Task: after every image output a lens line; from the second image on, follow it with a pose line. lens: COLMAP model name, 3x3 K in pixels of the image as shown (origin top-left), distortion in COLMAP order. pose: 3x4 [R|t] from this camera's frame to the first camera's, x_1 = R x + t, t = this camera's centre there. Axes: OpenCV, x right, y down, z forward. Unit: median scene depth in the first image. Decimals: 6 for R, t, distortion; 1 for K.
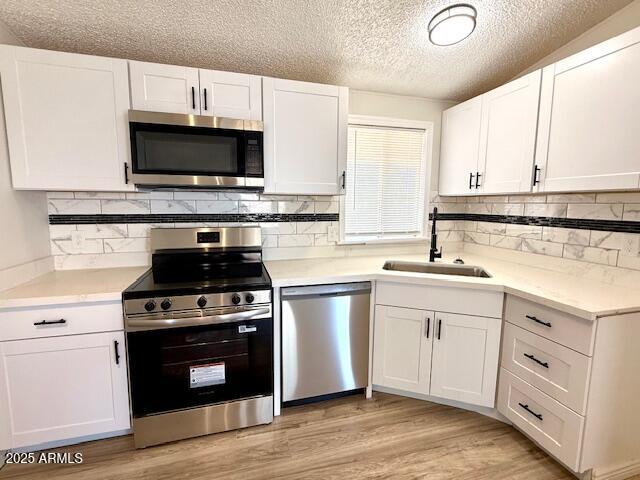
lens RADIAL K [[300.0, 0, 318.5], [0, 300.0, 240.0], [0, 0, 1]] dist [-0.000746, 0.001319]
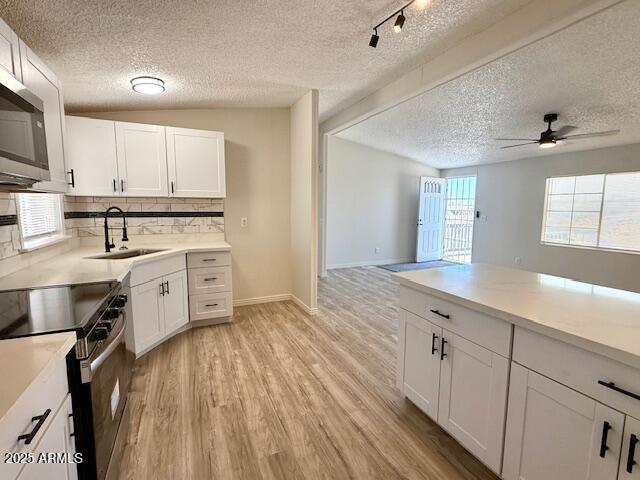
lens RADIAL K [[300.0, 0, 323.0], [0, 300.0, 239.9], [0, 0, 1]] dist [-0.000746, 0.001319]
pose [[-0.166454, -0.116249, 0.979173, -1.147746], [0.115070, 0.983951, 0.136378, -0.048538], [-0.979312, 0.135374, -0.150405, 0.425298]]
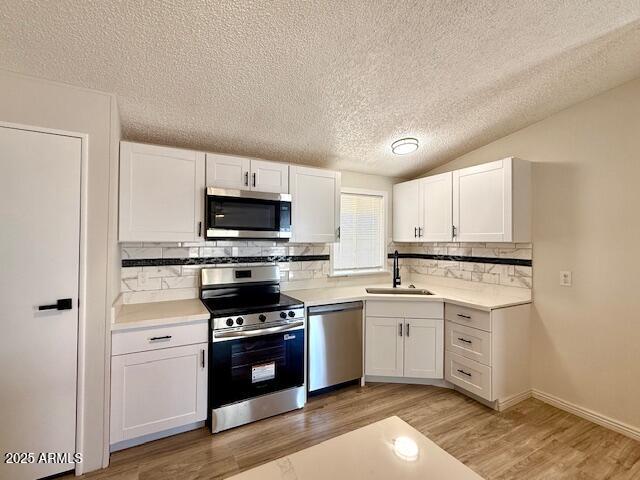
lens RADIAL K [[300.0, 0, 320.2], [0, 300.0, 240.1], [0, 0, 1]] dist [-0.000746, 0.001319]
pose [[0.972798, -0.001738, 0.231649, -0.388319], [0.030151, 0.992415, -0.119174, 0.010317], [-0.229685, 0.122917, 0.965472, -0.437897]]
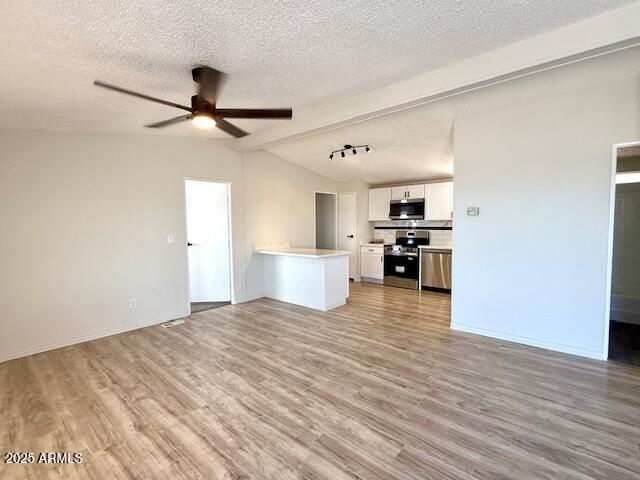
lens RADIAL K [[300.0, 0, 319.3], [0, 300.0, 238.3], [0, 0, 1]] dist [-0.000746, 0.001319]
pose [[0.549943, 0.034167, -0.834503, 1.949925], [-0.086338, 0.996136, -0.016113, 0.190620], [0.830728, 0.080910, 0.550767, -1.722317]]
